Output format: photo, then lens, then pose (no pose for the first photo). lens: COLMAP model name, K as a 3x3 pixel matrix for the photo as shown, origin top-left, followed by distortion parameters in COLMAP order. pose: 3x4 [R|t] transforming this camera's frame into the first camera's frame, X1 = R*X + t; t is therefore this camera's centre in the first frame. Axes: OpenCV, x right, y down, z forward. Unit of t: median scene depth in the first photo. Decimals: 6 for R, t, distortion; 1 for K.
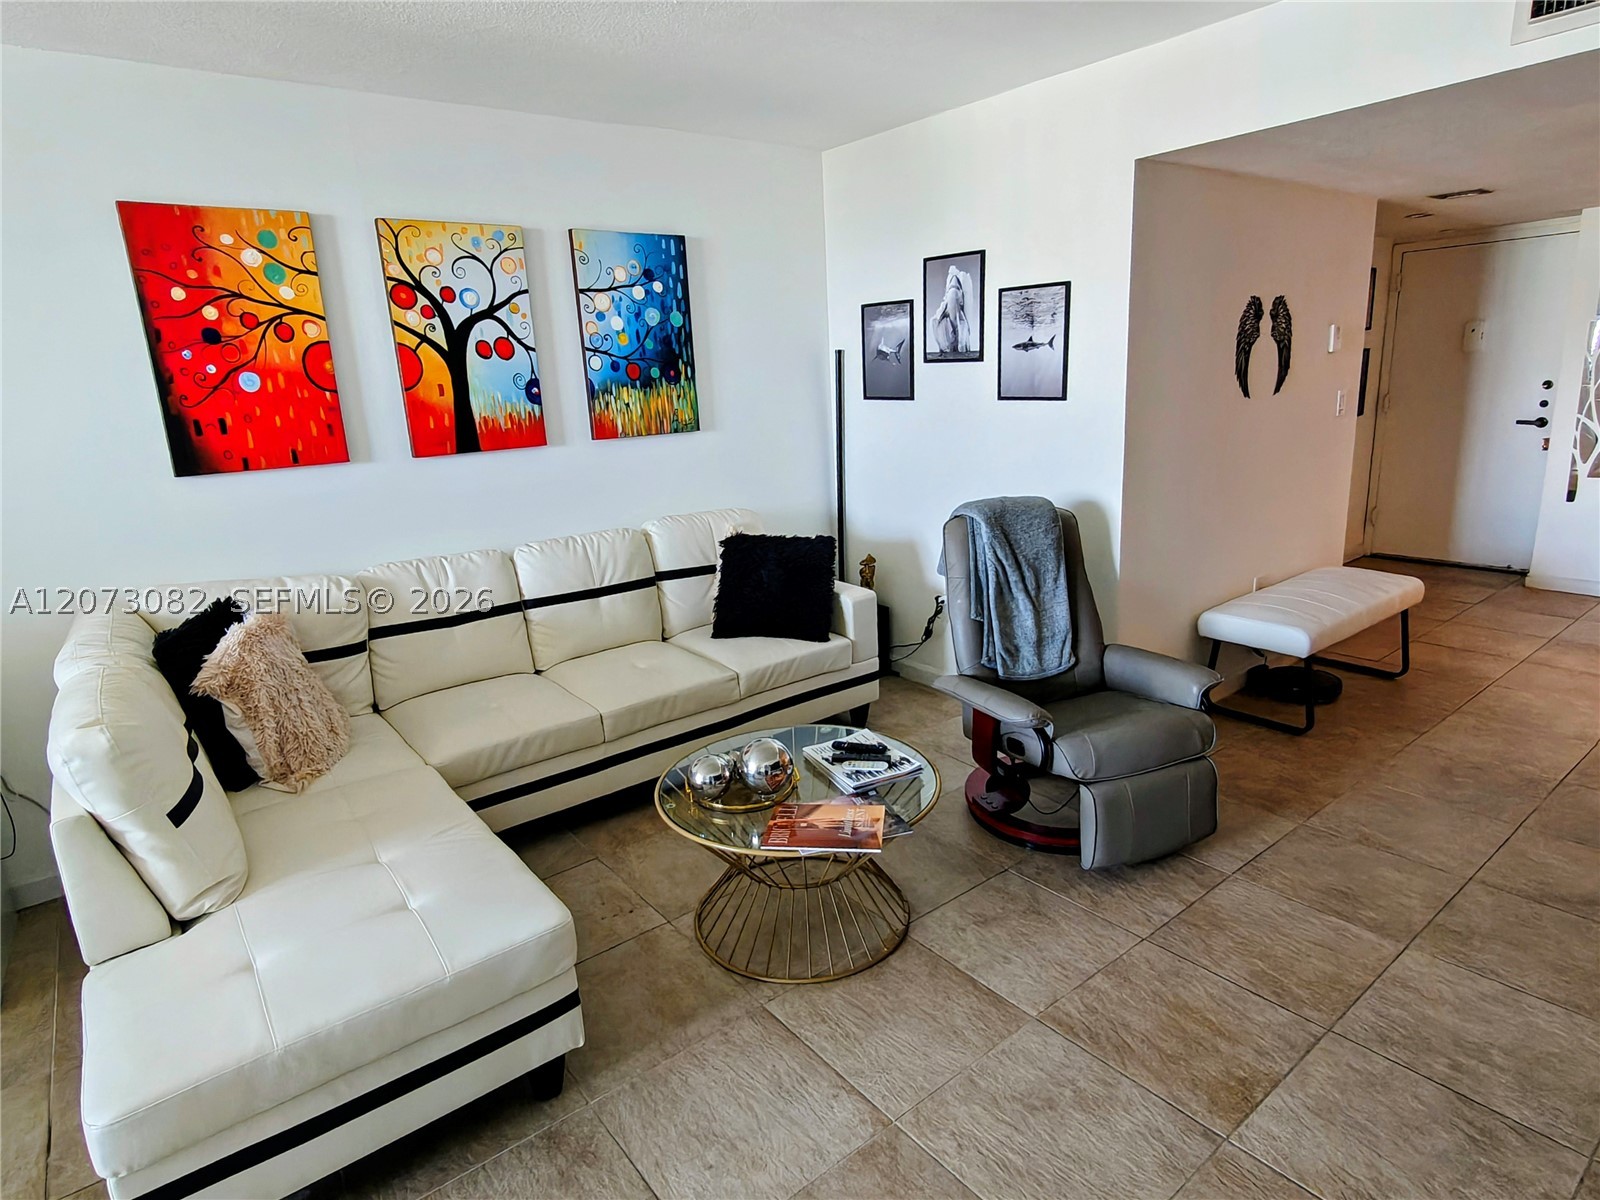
lens RADIAL K [[897.5, 0, 803.7], [0, 897.5, 590.5], [0, 0, 1]] dist [0.001682, 0.001190]
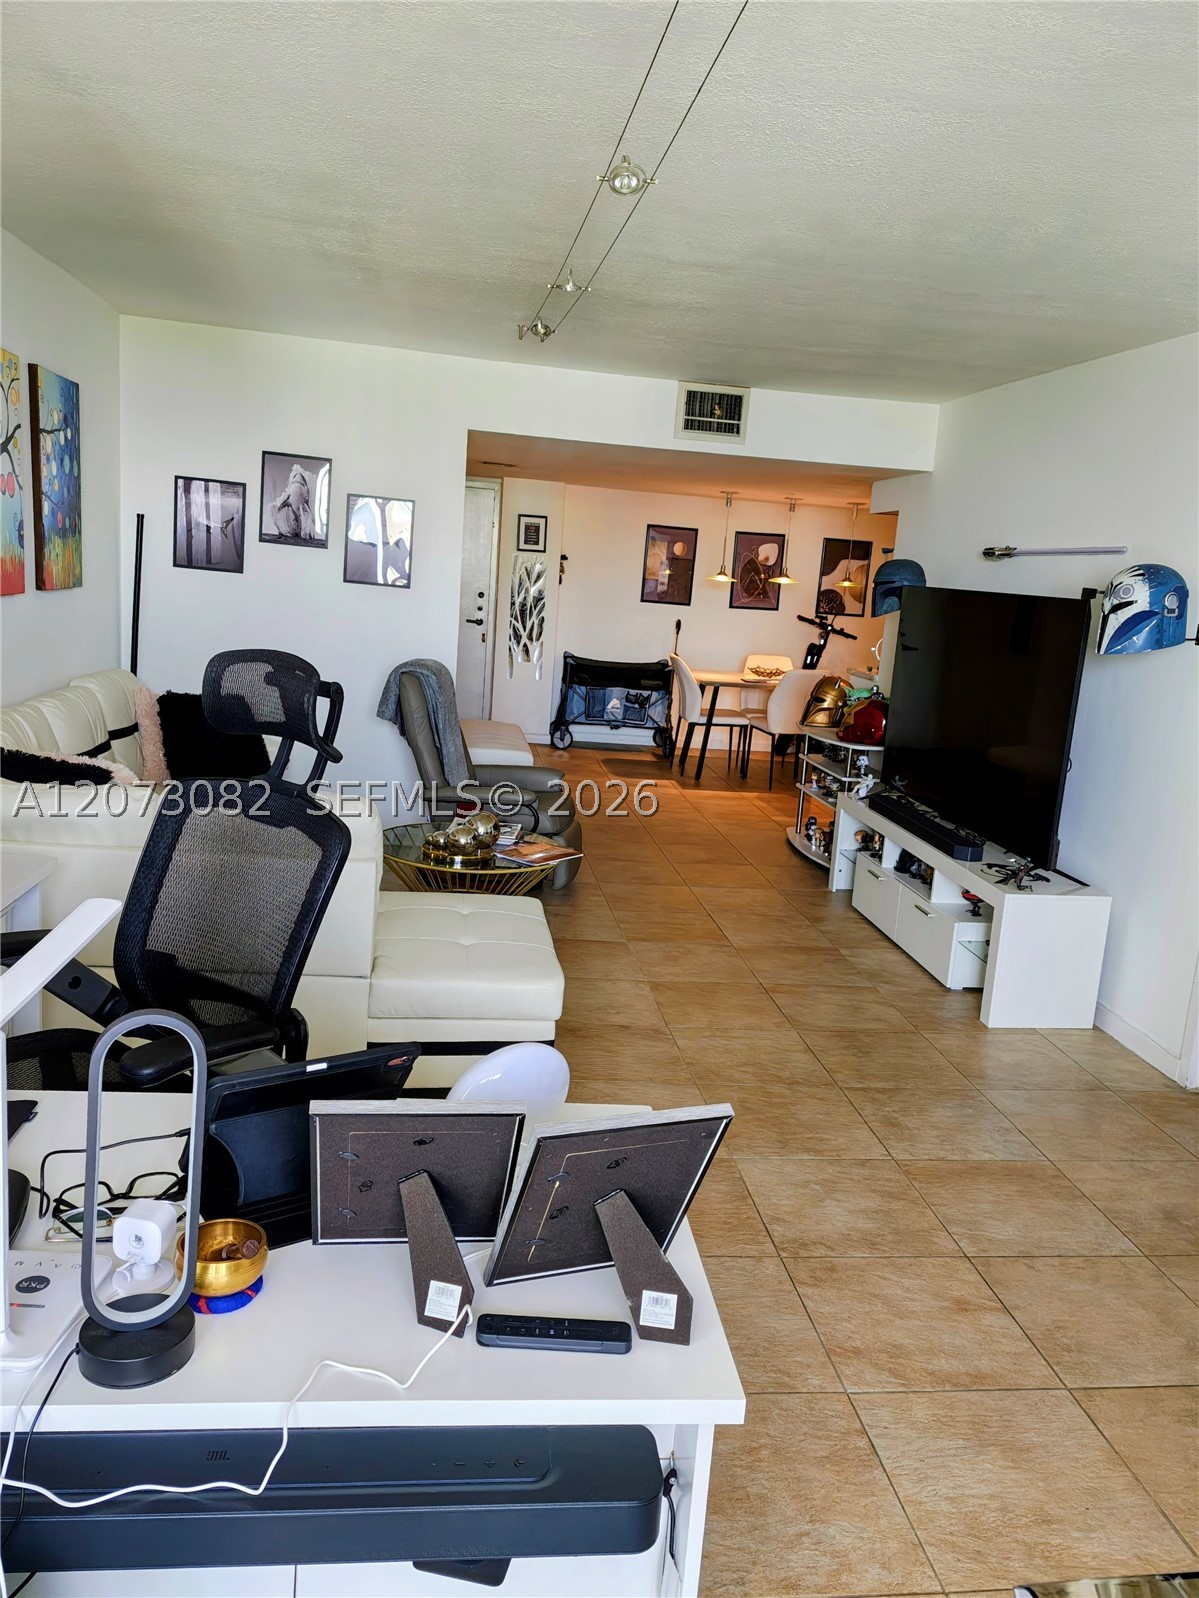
lens RADIAL K [[1129.0, 0, 600.0], [0, 1129.0, 796.1], [0, 0, 1]] dist [0.005855, 0.001081]
pose [[0.517805, -0.081797, 0.851580, -1.074865], [0.098241, 0.994519, 0.035791, 0.066298], [-0.849840, 0.065127, 0.523002, -0.098186]]
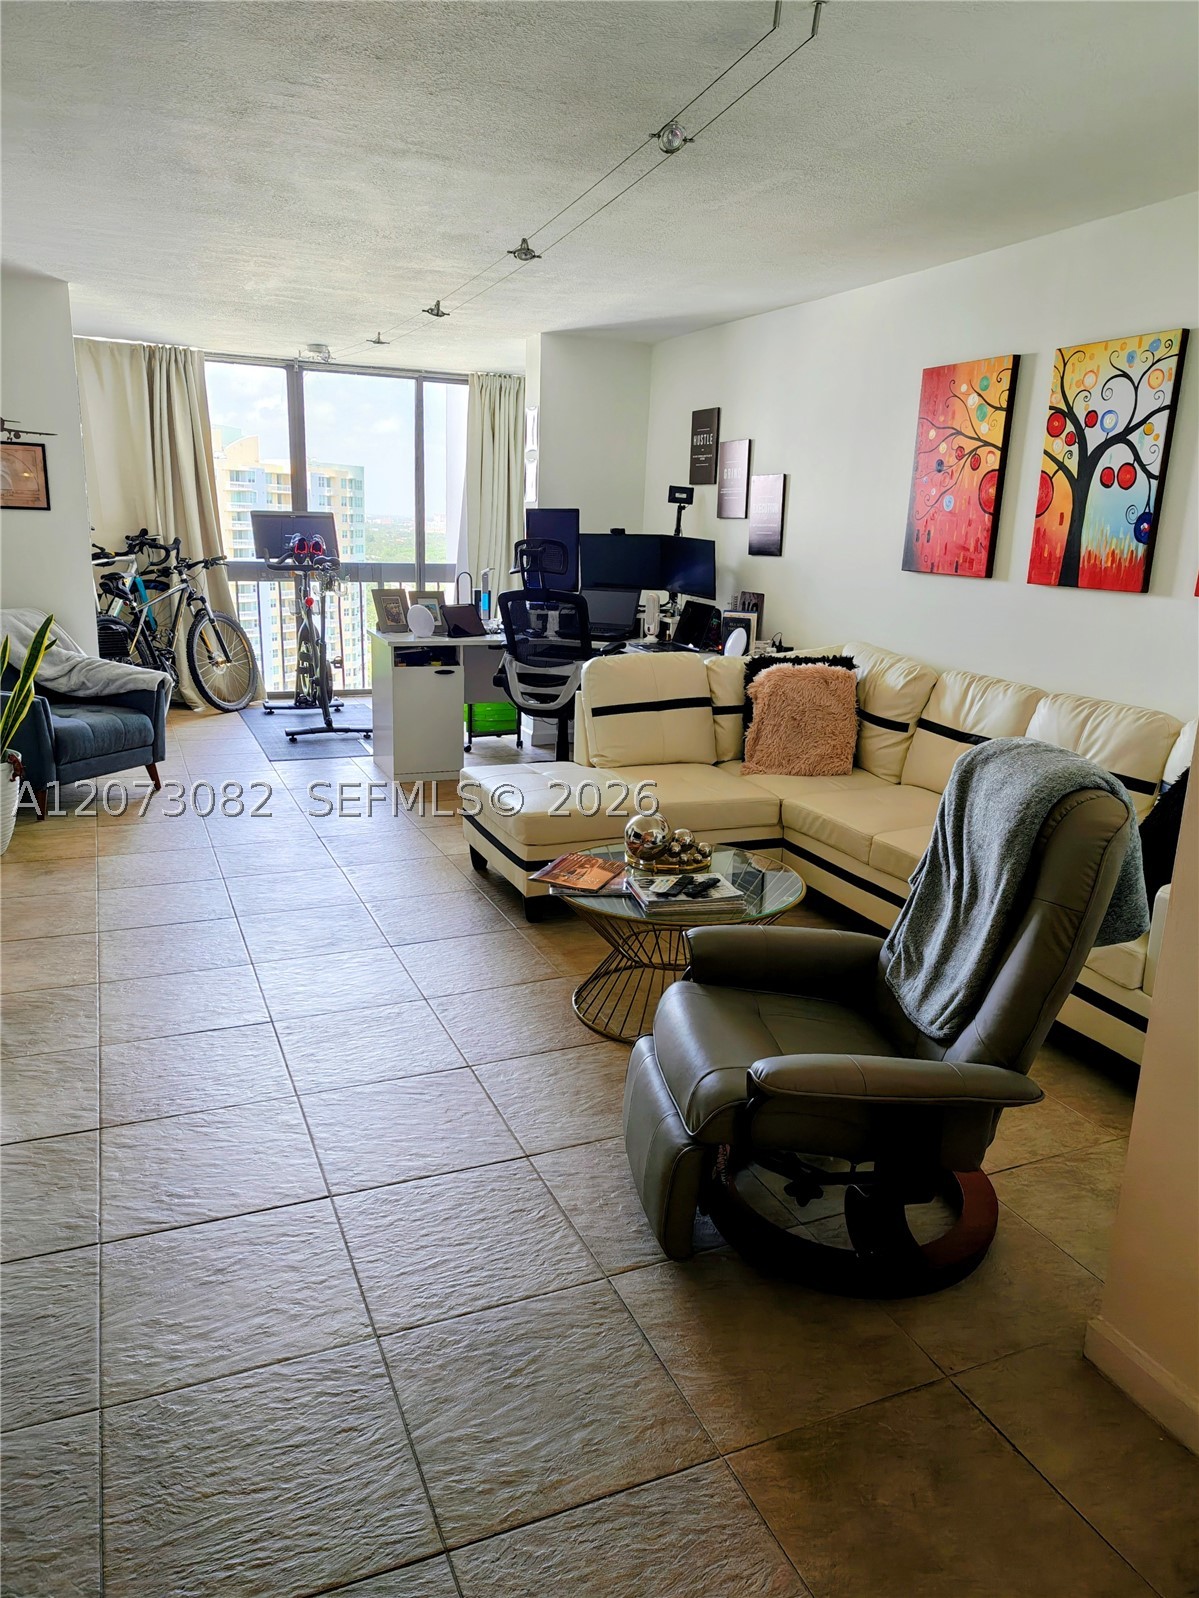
lens RADIAL K [[1129.0, 0, 600.2], [0, 1129.0, 806.7], [0, 0, 1]] dist [0.005855, 0.001081]
pose [[-0.264189, 0.278475, -0.923394, 0.935705], [-0.245954, 0.906302, 0.343690, -0.235405], [0.932583, 0.317912, -0.170943, 0.829652]]
